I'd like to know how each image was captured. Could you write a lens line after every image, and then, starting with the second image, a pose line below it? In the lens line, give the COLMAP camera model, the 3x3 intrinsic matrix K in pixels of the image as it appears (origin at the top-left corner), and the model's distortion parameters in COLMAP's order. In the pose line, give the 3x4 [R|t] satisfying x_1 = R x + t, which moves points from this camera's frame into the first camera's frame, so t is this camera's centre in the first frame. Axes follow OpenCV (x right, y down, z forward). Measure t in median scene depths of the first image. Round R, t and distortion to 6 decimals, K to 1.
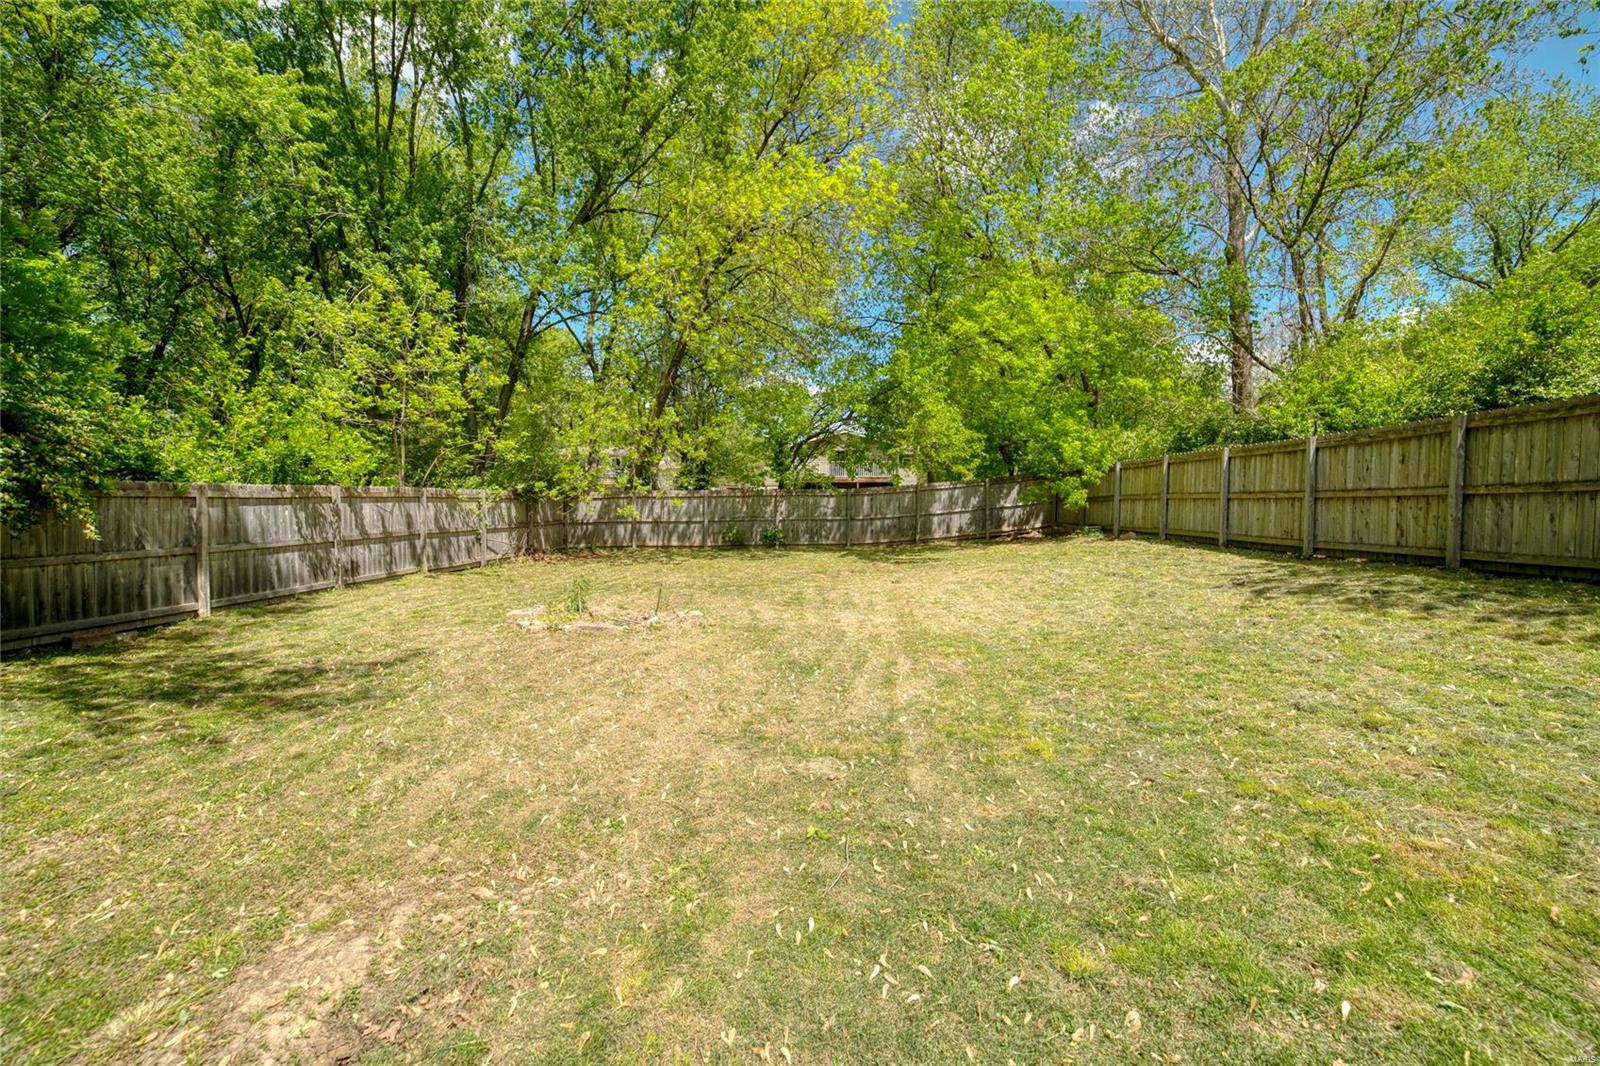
lens RADIAL K [[633.3, 0, 800.0], [0, 633.3, 533.0], [0, 0, 1]] dist [-0.053451, 0.000111]
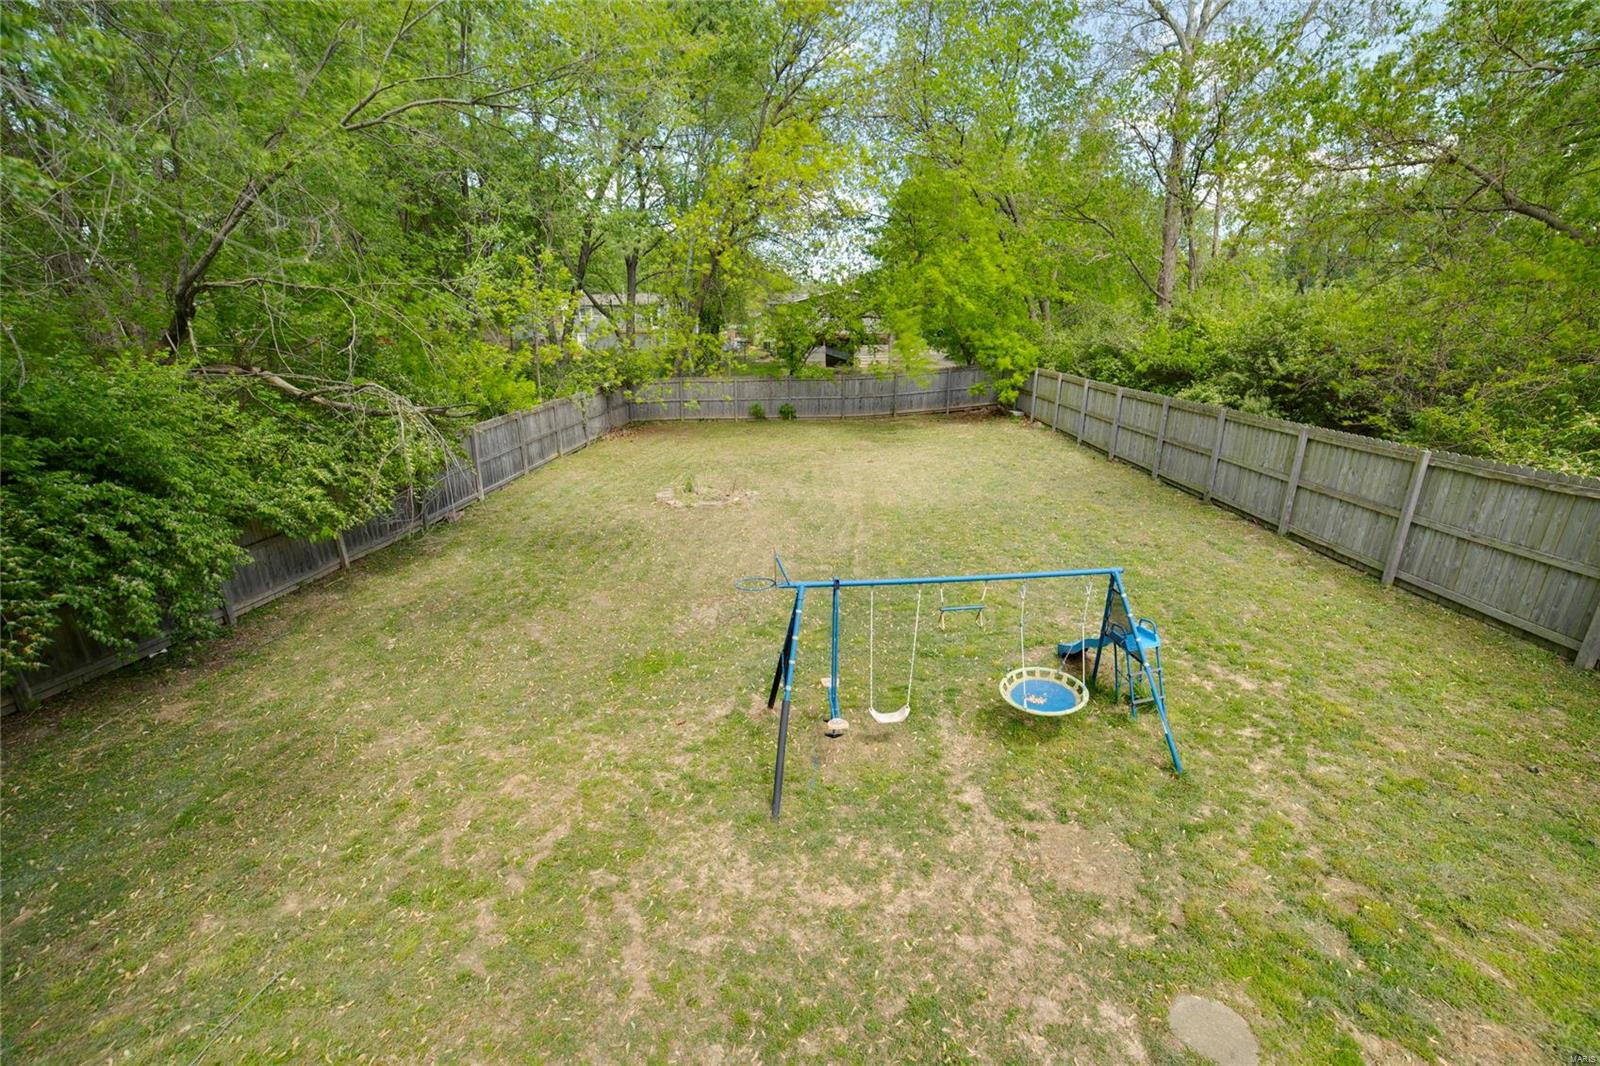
lens RADIAL K [[633.0, 0, 797.4], [0, 633.0, 527.8], [0, 0, 1]] dist [0.000926, 0.000479]
pose [[0.999986, -0.002668, -0.004506, -0.041031], [0.003777, 0.963439, 0.267903, -0.321561], [0.003626, -0.267916, 0.963435, -0.967234]]
